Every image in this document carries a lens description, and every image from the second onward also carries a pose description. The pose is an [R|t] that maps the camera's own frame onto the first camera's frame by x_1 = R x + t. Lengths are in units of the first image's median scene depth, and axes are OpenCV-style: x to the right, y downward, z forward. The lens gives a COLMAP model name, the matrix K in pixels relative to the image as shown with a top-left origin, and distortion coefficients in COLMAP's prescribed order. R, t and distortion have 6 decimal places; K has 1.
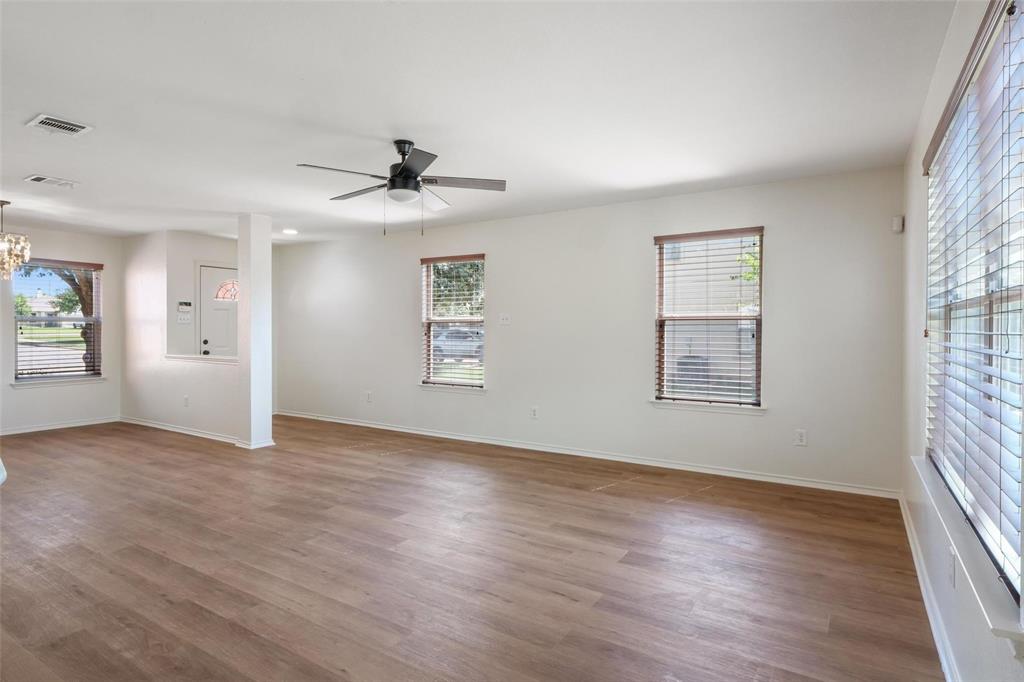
lens RADIAL K [[547.6, 0, 497.3], [0, 547.6, 330.0], [0, 0, 1]] dist [0.001993, -0.000016]
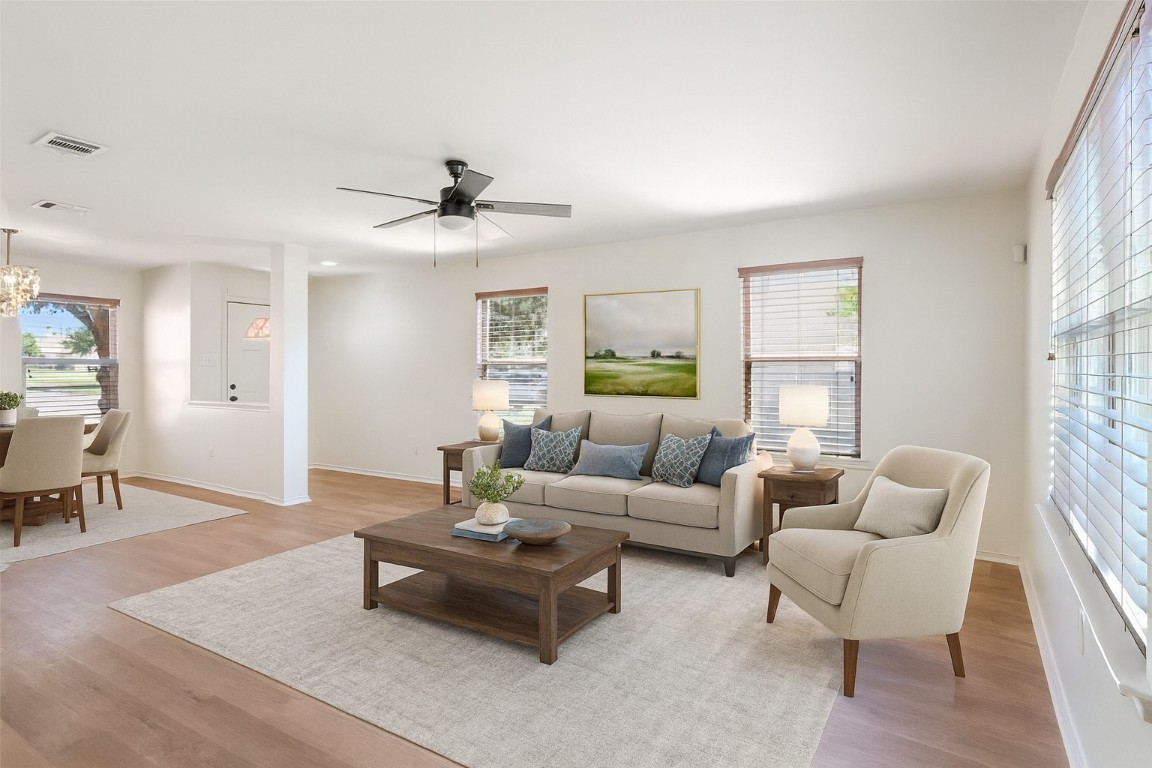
lens RADIAL K [[616.0, 0, 548.9], [0, 616.0, 379.6], [0, 0, 1]] dist [0.001993, -0.000016]
pose [[0.999880, 0.001937, -0.015338, -0.002475], [-0.001799, 0.999958, 0.009034, 0.000617], [0.015354, -0.009006, 0.999842, -0.002935]]
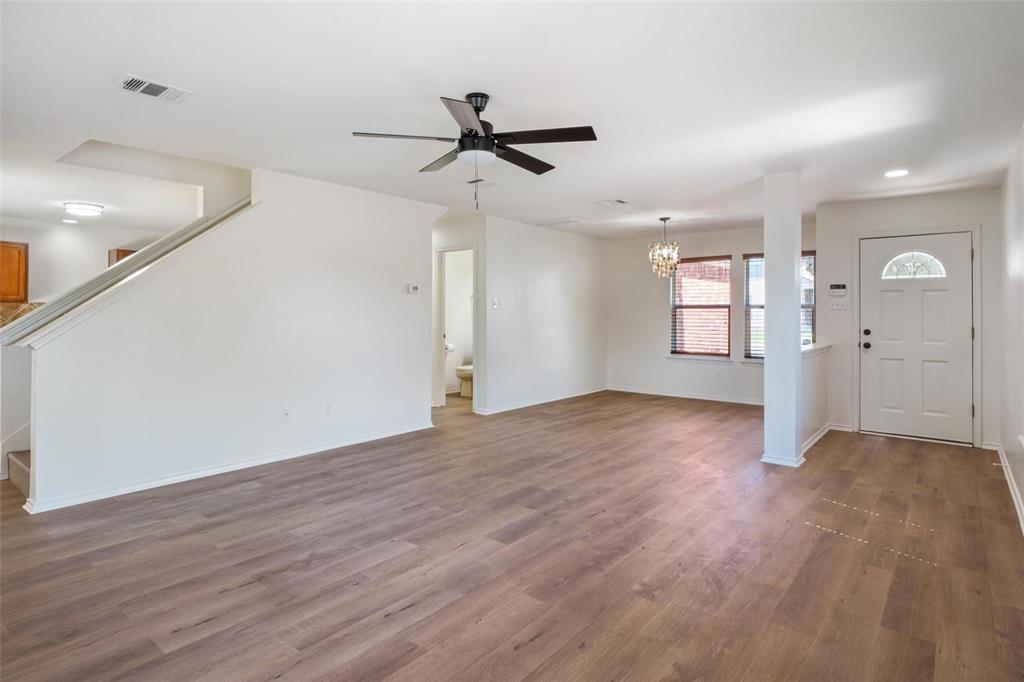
lens RADIAL K [[547.6, 0, 502.2], [0, 547.6, 314.0], [0, 0, 1]] dist [0.001993, -0.000016]
pose [[-0.107230, -0.000921, -0.994234, 3.334158], [-0.005258, 0.999986, -0.000359, -0.017840], [0.994220, 0.005189, -0.107233, 5.648529]]
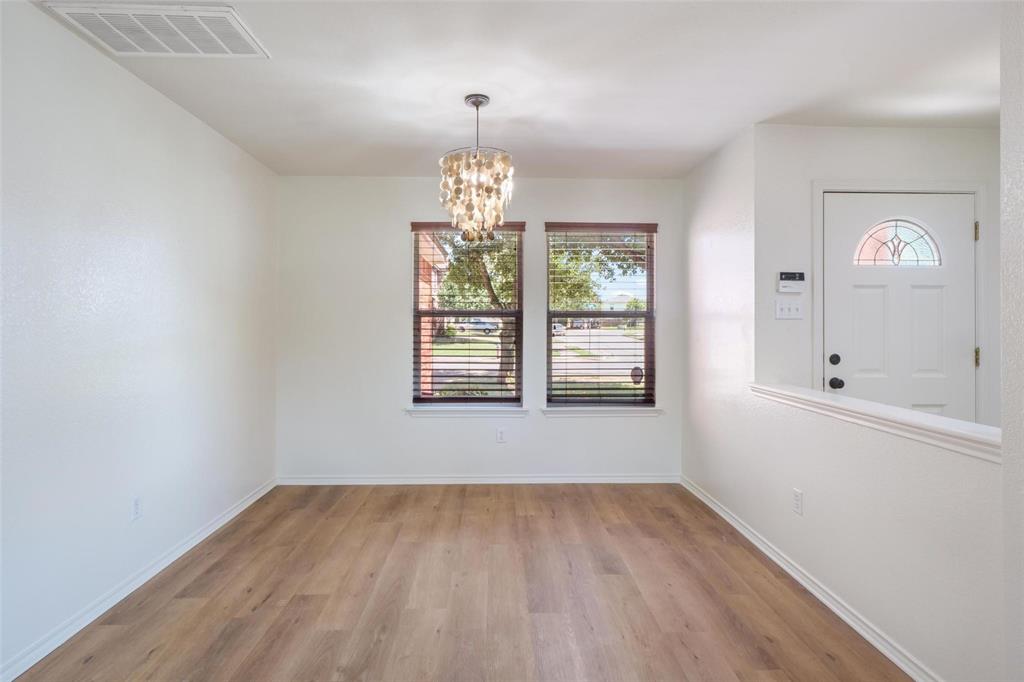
lens RADIAL K [[547.6, 0, 514.2], [0, 547.6, 323.7], [0, 0, 1]] dist [0.001993, -0.000016]
pose [[0.578700, -0.005390, -0.815523, -3.242443], [-0.004409, 0.999943, -0.009737, -0.018900], [0.815529, 0.009231, 0.578643, 5.350544]]
